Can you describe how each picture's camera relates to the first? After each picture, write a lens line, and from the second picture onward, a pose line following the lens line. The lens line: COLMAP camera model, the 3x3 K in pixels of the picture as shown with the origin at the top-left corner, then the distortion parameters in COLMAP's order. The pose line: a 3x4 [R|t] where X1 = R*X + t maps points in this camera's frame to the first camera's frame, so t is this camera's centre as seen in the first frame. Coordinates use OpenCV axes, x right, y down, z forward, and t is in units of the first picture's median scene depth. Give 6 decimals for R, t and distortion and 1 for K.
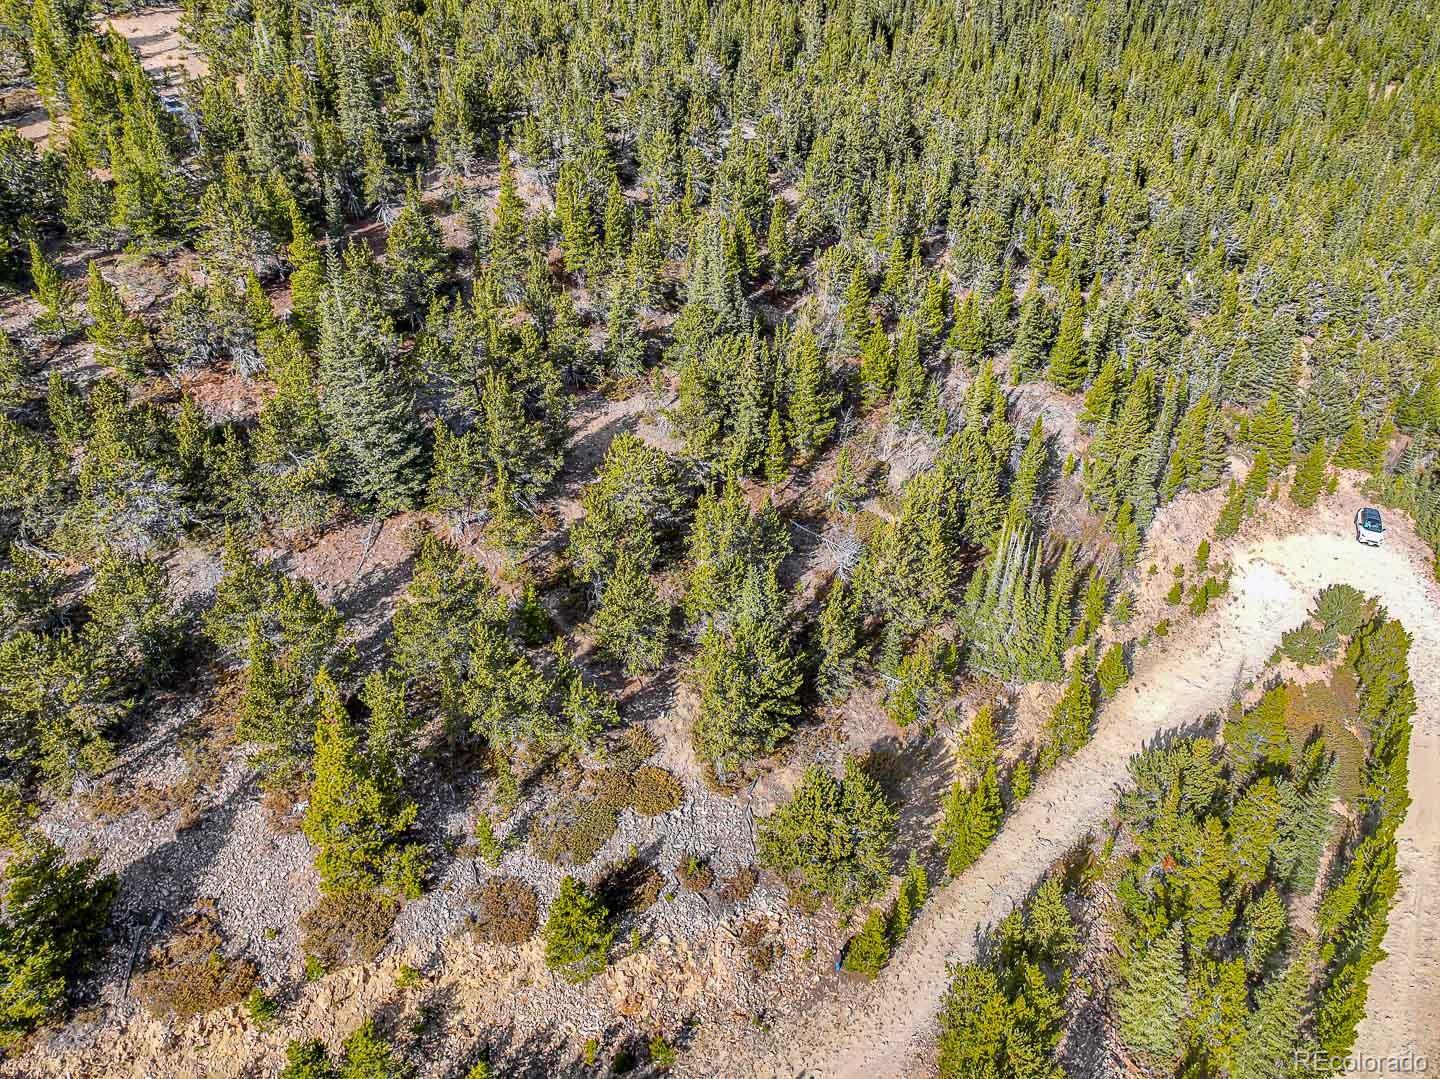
lens RADIAL K [[1028.2, 0, 722.6], [0, 1028.2, 541.6], [0, 0, 1]] dist [-0.000634, 0.013509]
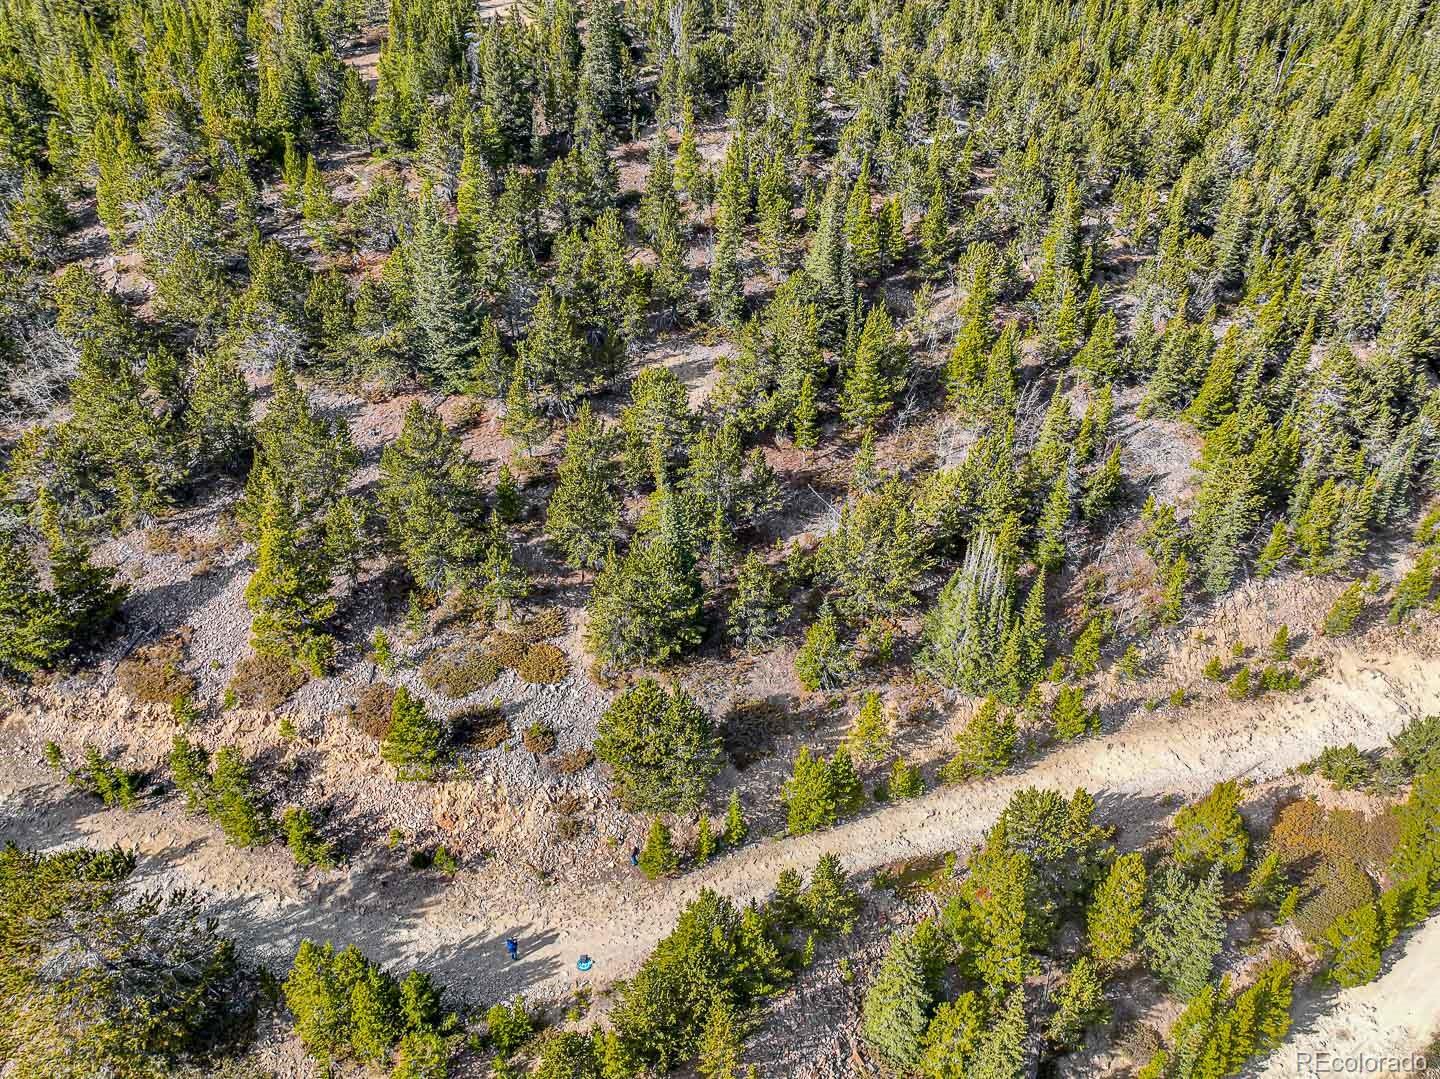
lens RADIAL K [[1028.2, 0, 725.4], [0, 1028.2, 535.9], [0, 0, 1]] dist [-0.000634, 0.013509]
pose [[0.906004, 0.247916, -0.343067, 0.482923], [-0.246386, 0.967942, 0.048802, -0.000749], [0.344168, 0.040312, 0.938042, -0.006738]]
